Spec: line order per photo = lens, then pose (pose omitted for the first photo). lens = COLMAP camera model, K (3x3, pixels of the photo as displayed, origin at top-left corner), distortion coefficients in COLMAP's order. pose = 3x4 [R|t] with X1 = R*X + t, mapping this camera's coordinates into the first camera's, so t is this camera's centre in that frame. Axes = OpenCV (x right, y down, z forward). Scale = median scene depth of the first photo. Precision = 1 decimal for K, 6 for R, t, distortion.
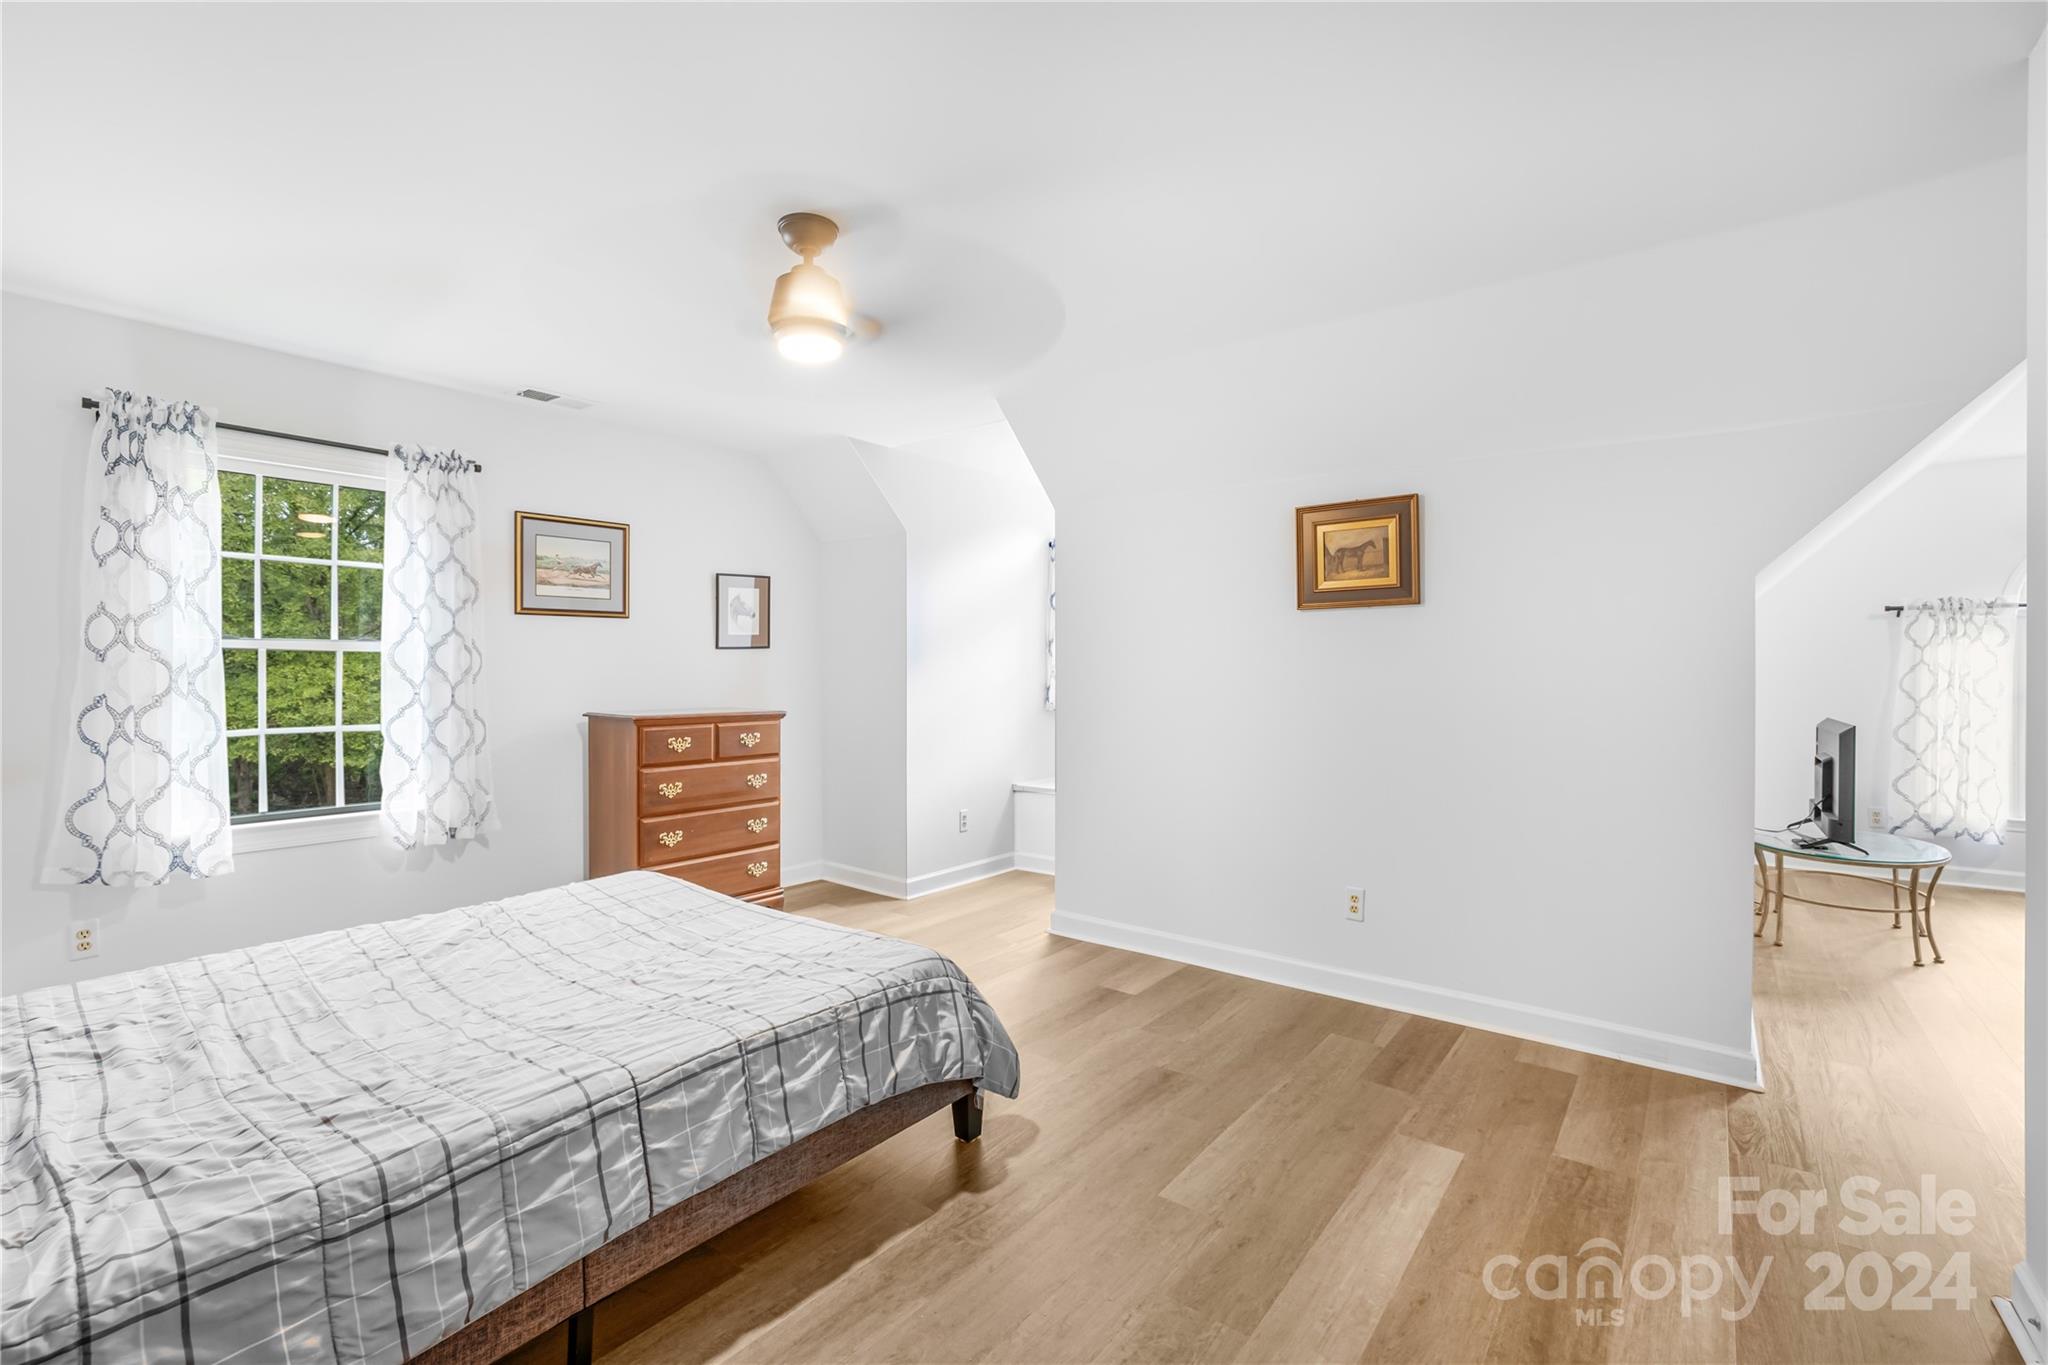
lens RADIAL K [[892.0, 0, 1013.1], [0, 892.0, 678.2], [0, 0, 1]] dist [-0.039199, 0.015334]
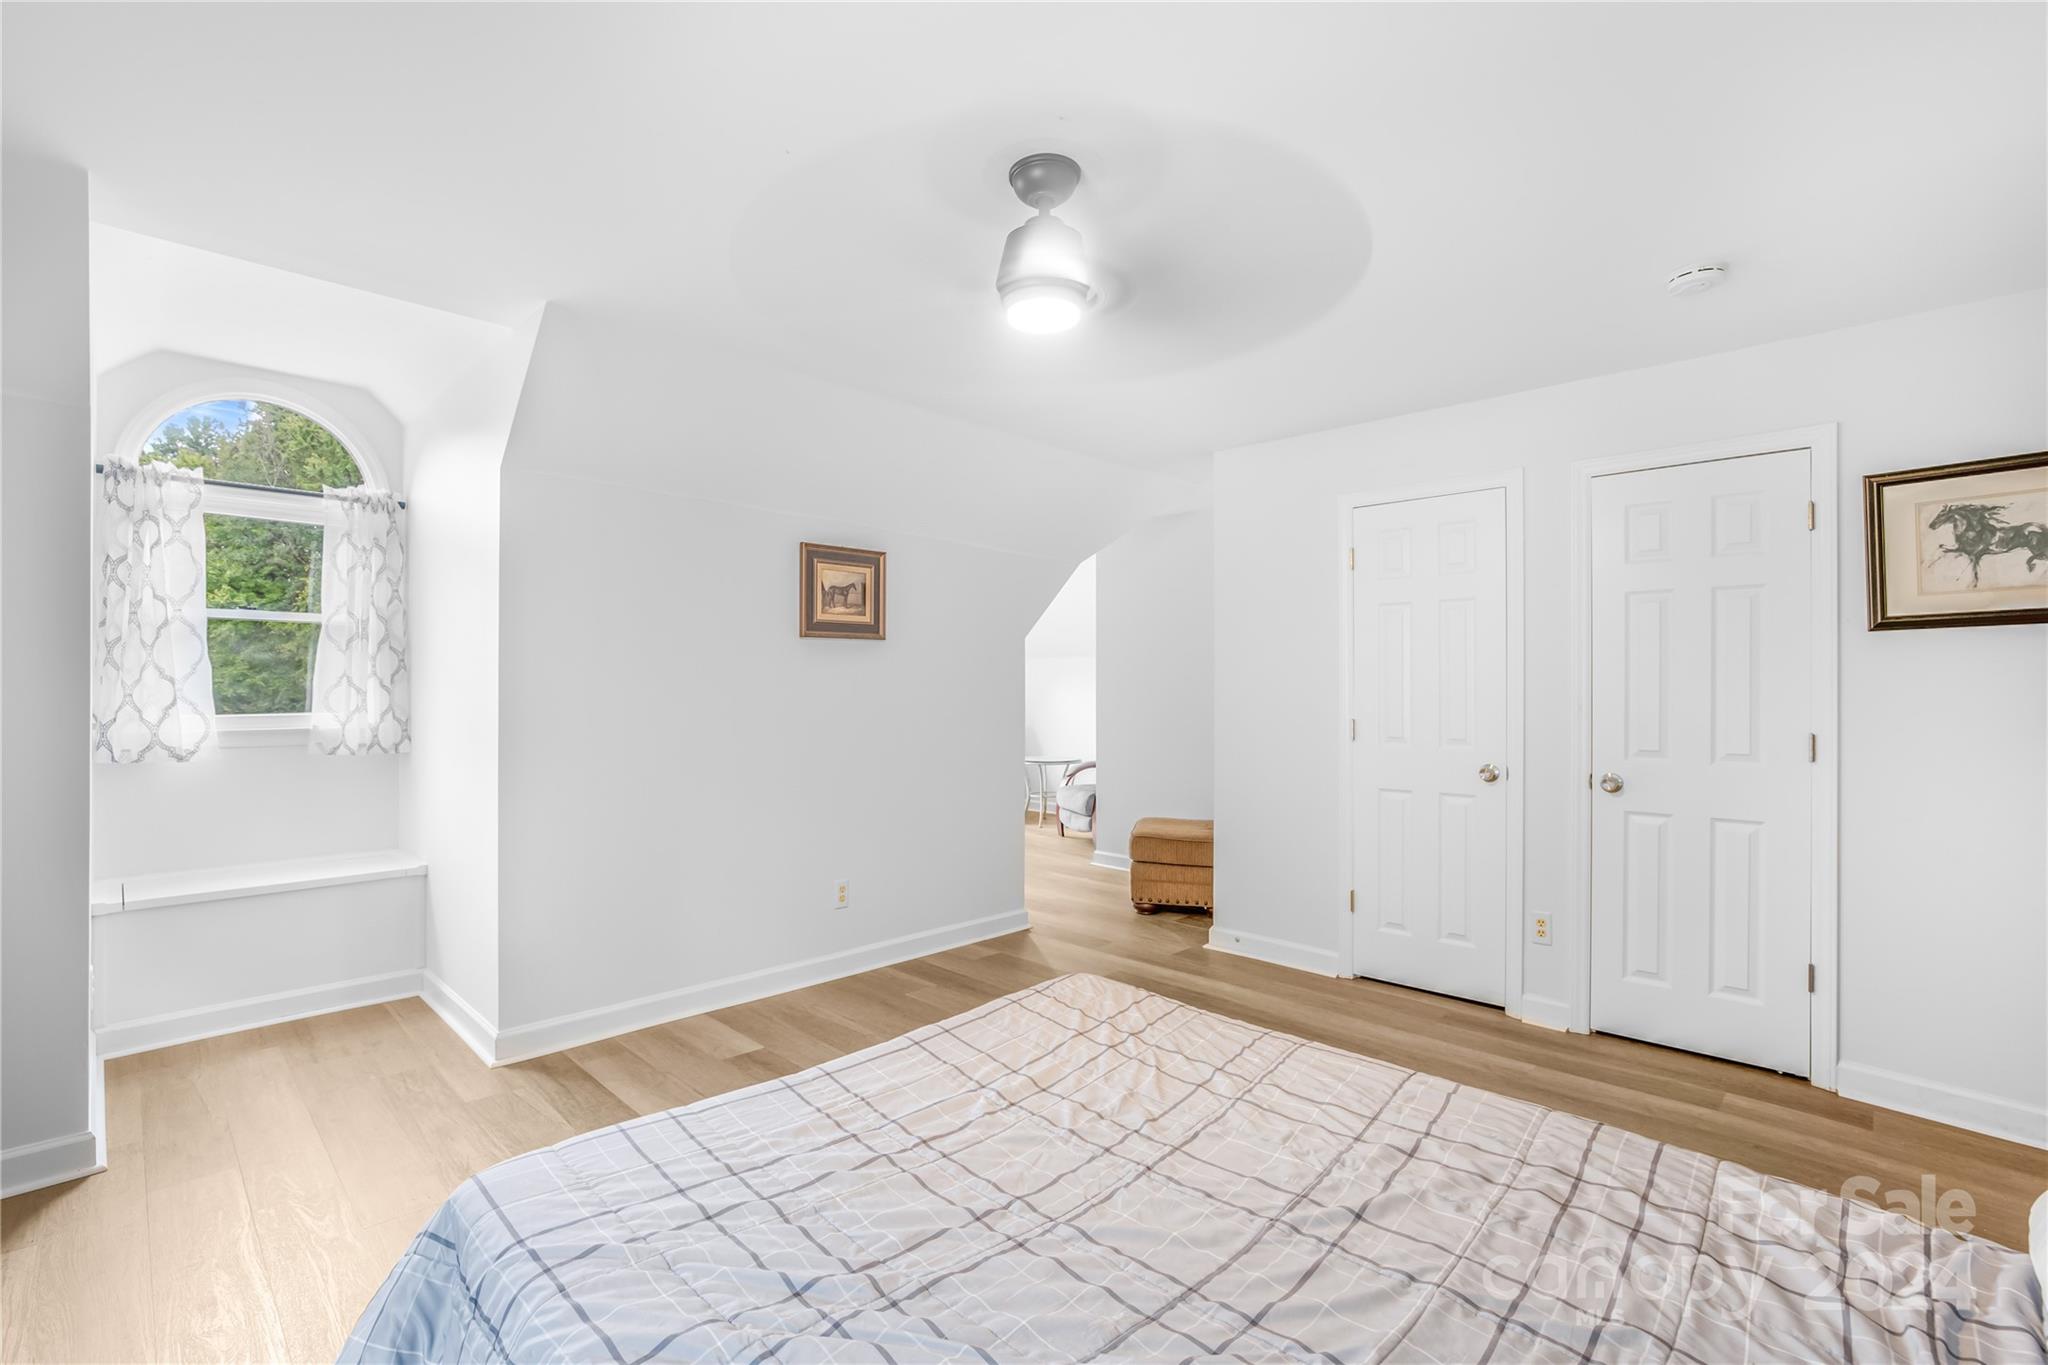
lens RADIAL K [[892.0, 0, 1013.1], [0, 892.0, 678.2], [0, 0, 1]] dist [-0.039199, 0.015334]
pose [[0.126259, 0.003925, 0.991990, -0.933869], [0.002935, 0.999986, -0.004331, -0.027375], [-0.991993, 0.003459, 0.126246, 0.787756]]
